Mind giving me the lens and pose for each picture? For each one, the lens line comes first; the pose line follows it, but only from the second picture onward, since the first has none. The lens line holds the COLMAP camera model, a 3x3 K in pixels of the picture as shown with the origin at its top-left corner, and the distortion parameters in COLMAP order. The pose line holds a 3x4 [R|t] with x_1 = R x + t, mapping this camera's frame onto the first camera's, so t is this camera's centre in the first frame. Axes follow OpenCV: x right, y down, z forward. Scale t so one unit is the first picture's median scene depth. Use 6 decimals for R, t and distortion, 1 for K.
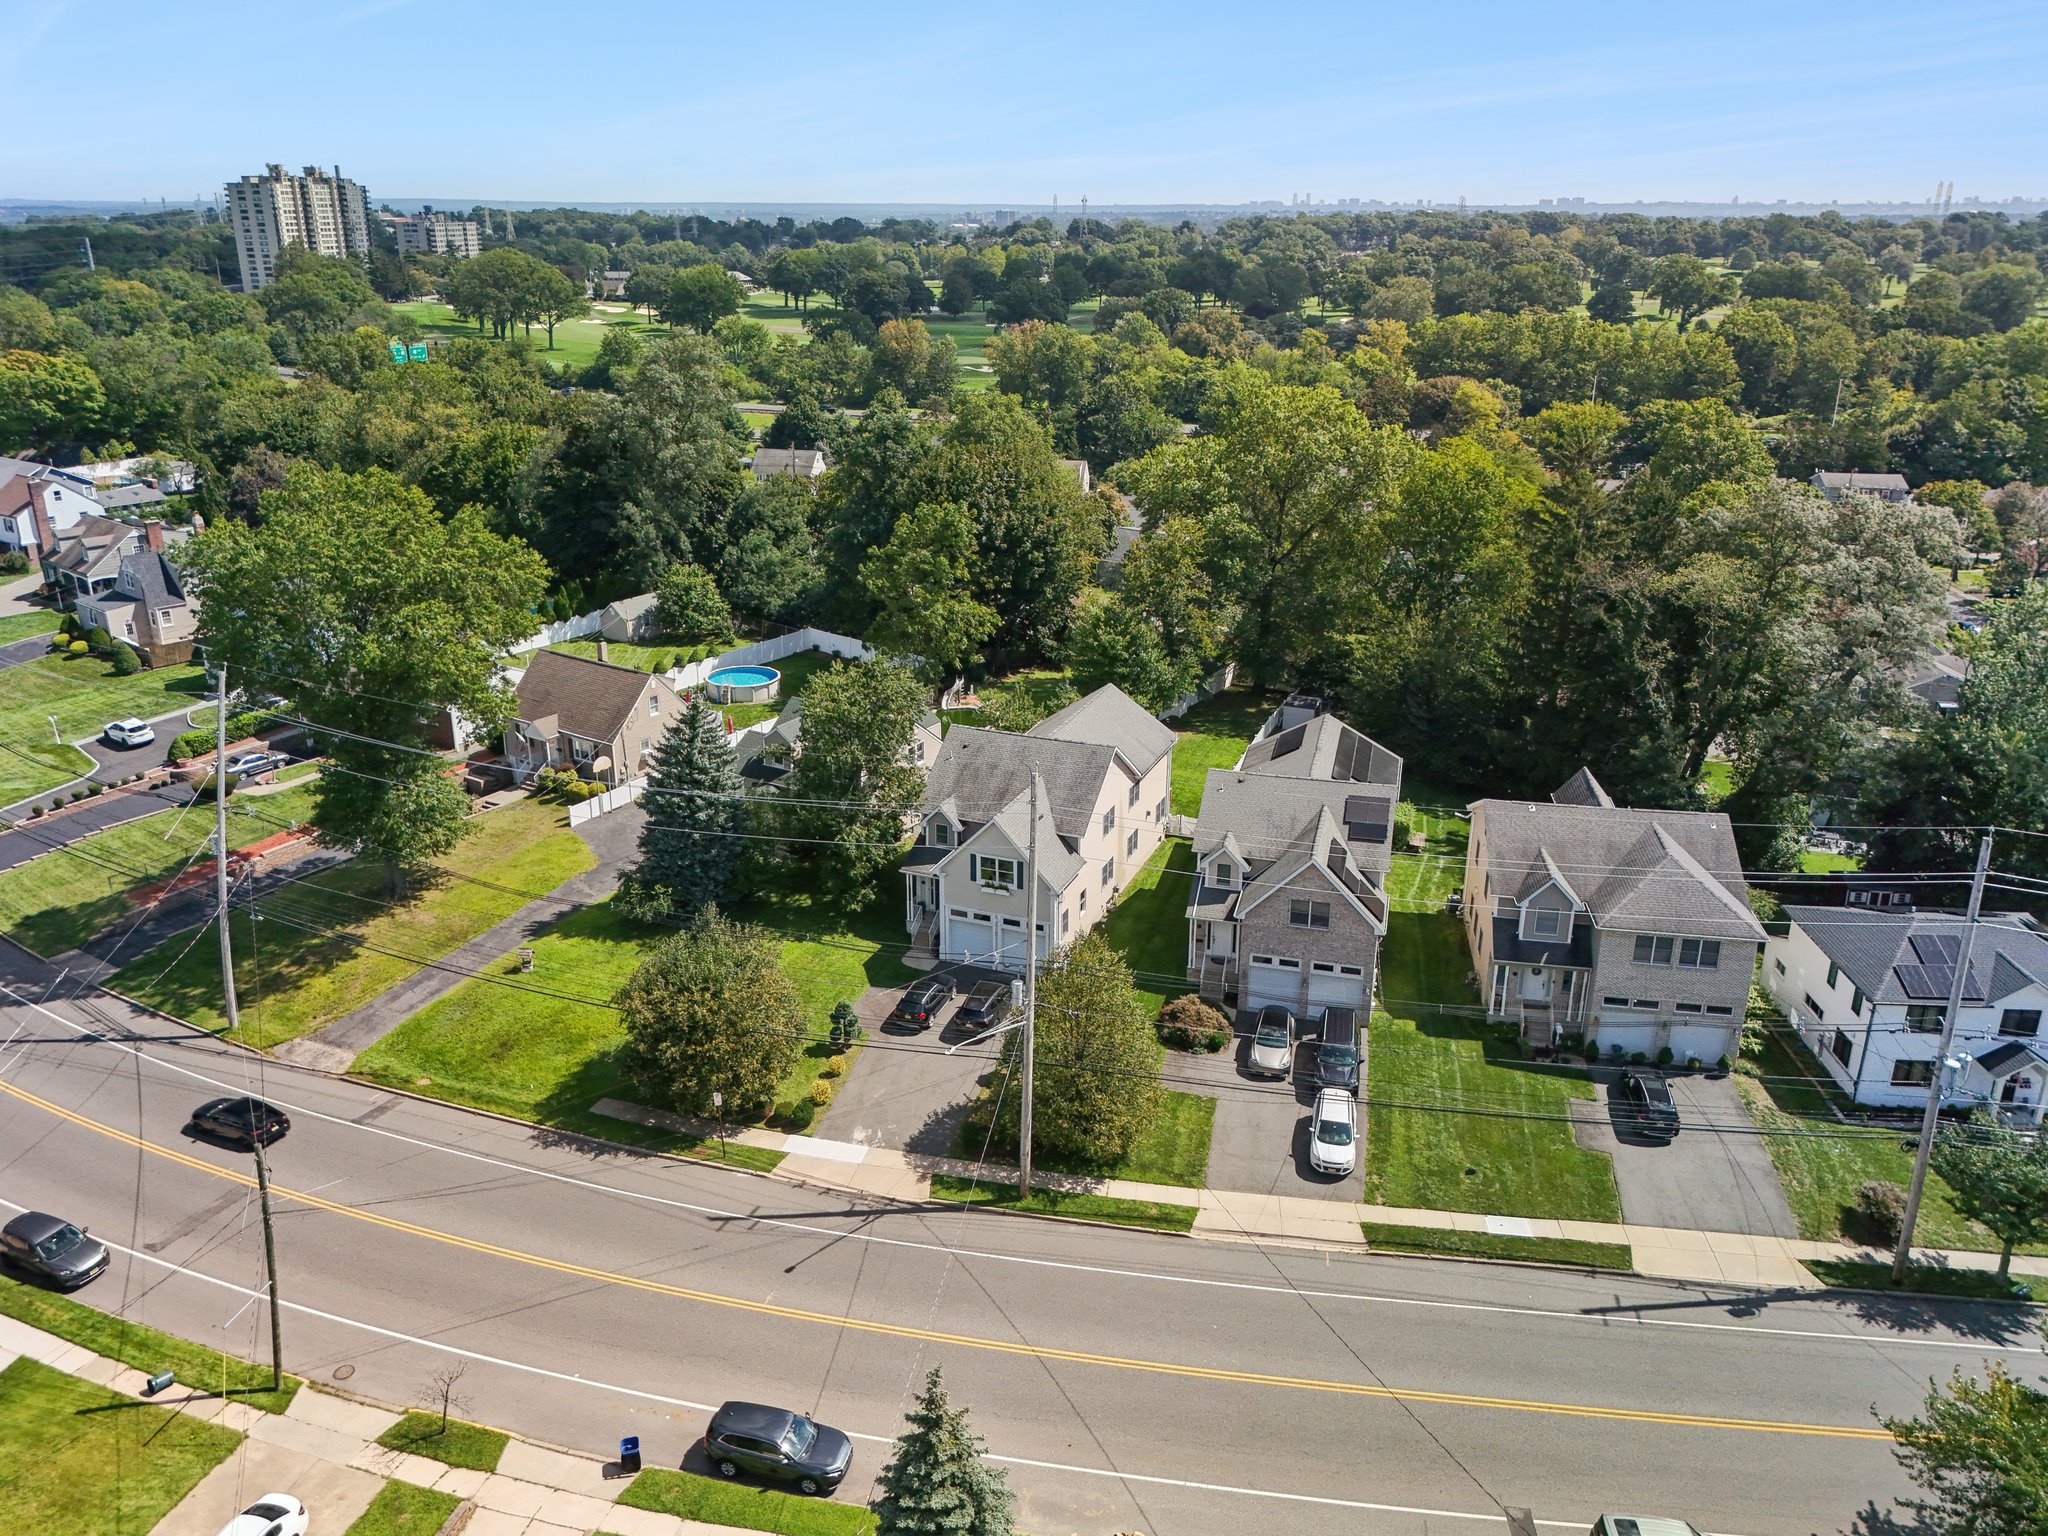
lens RADIAL K [[1503.6, 0, 1024.0], [0, 1503.6, 768.0], [0, 0, 1]] dist [0.064157, -0.074629]
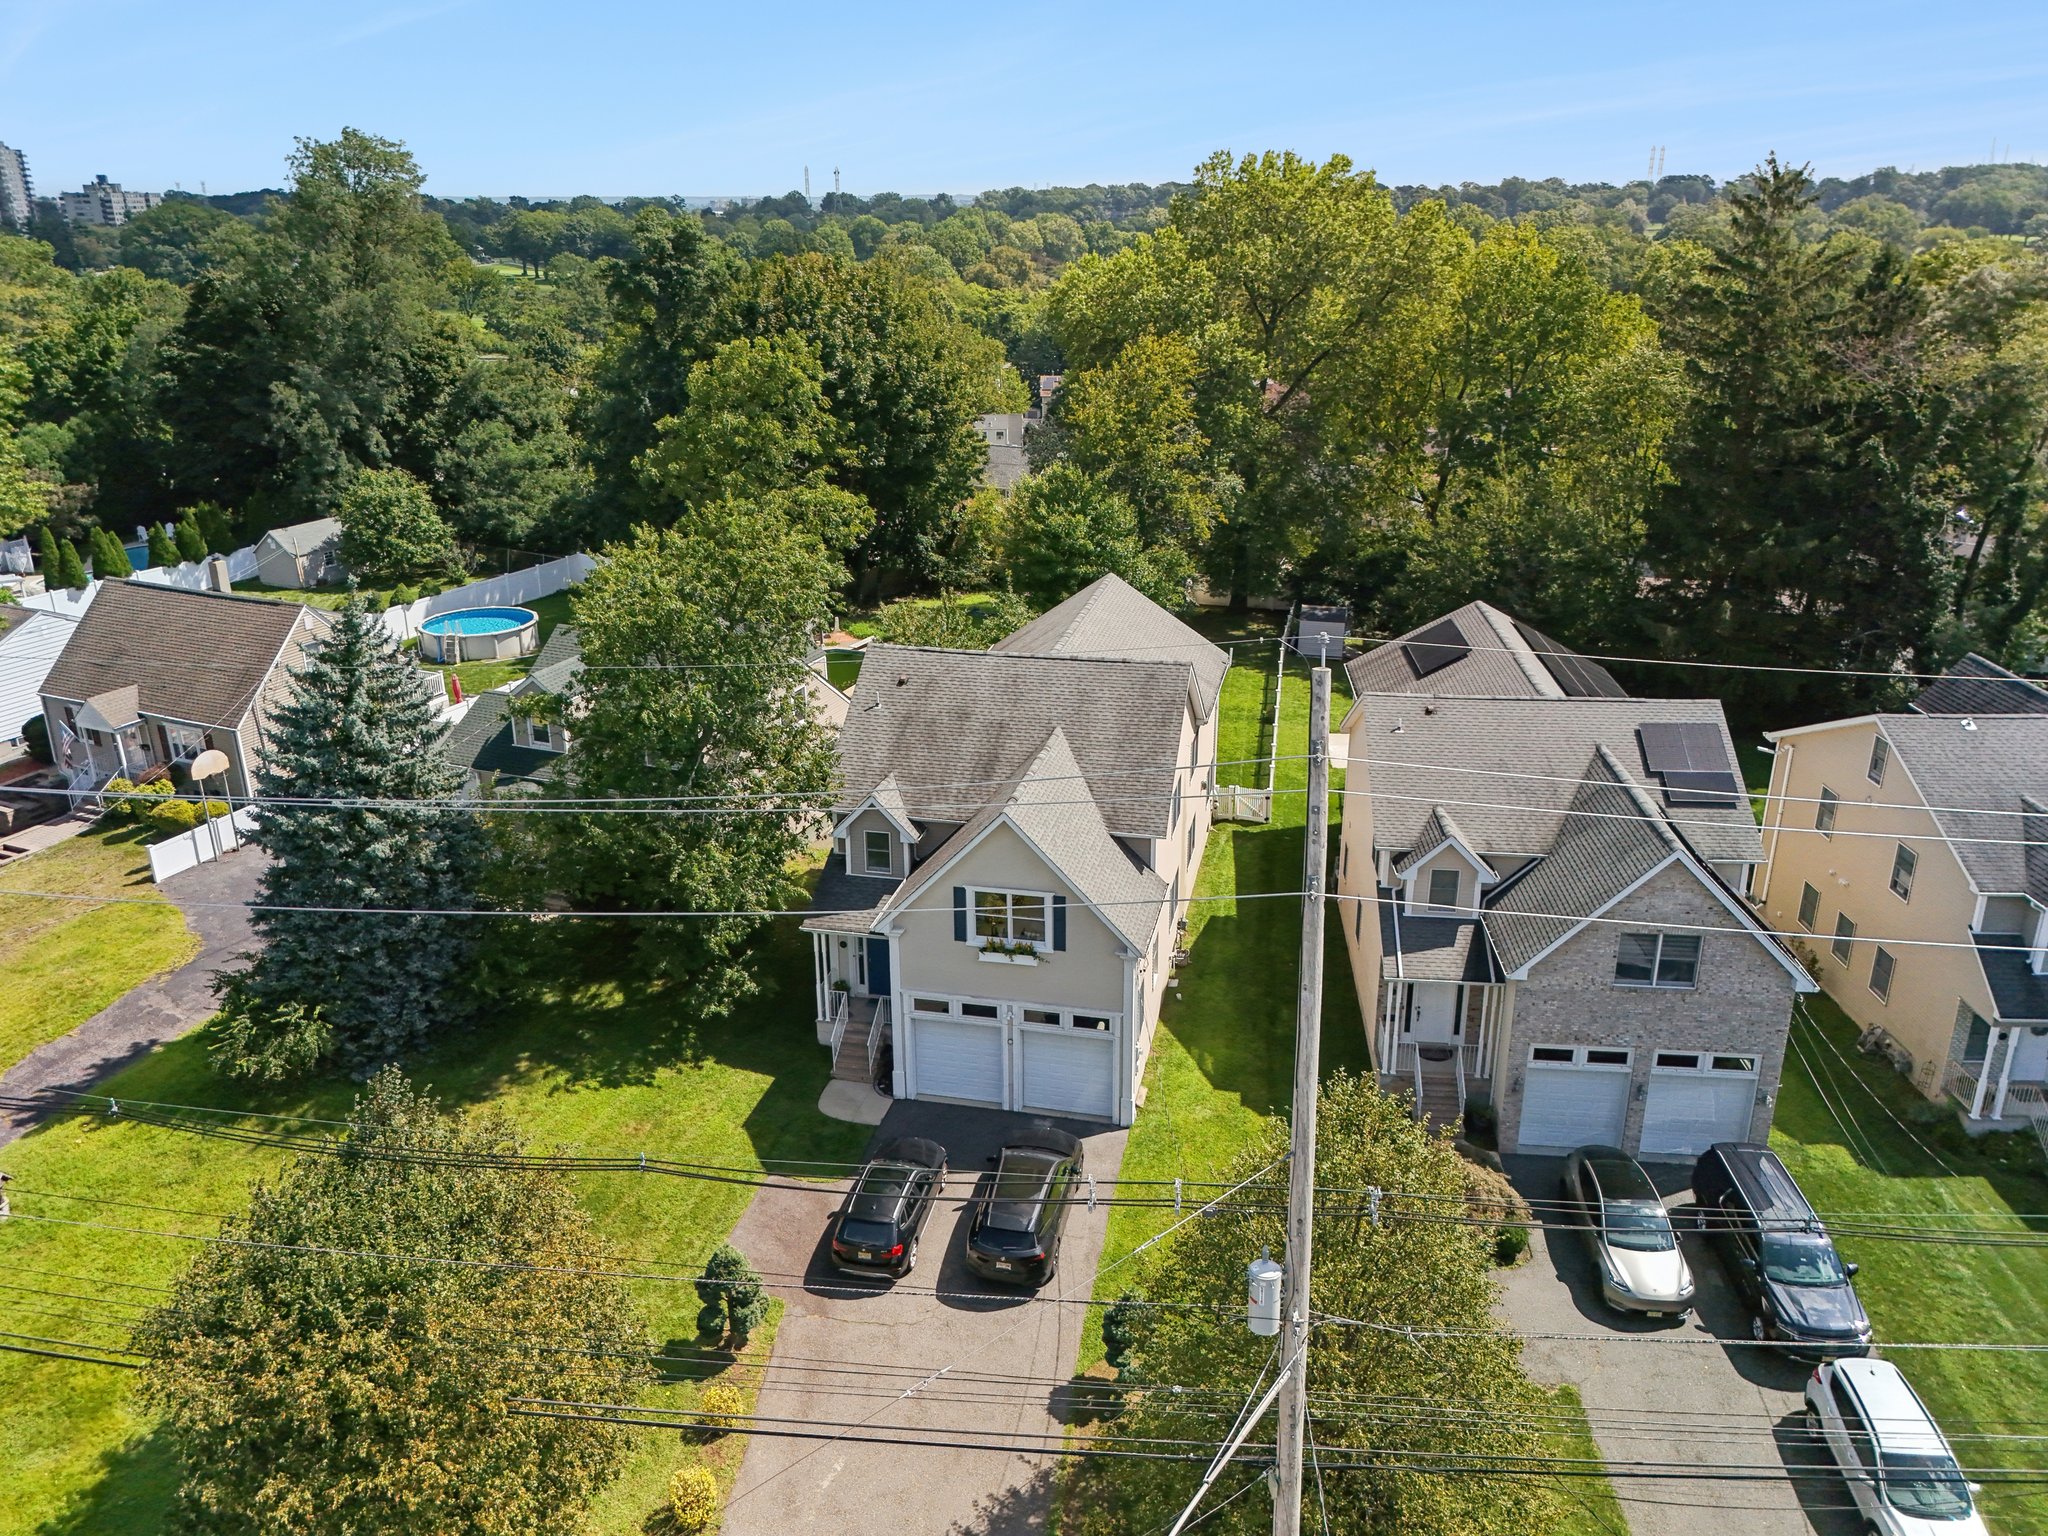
lens RADIAL K [[1503.6, 0, 1024.0], [0, 1503.6, 768.0], [0, 0, 1]] dist [0.064157, -0.074629]
pose [[0.987743, -0.066027, 0.141439, -0.075781], [0.064567, 0.997802, 0.014893, 0.011361], [-0.142112, -0.005578, 0.989835, 0.479903]]
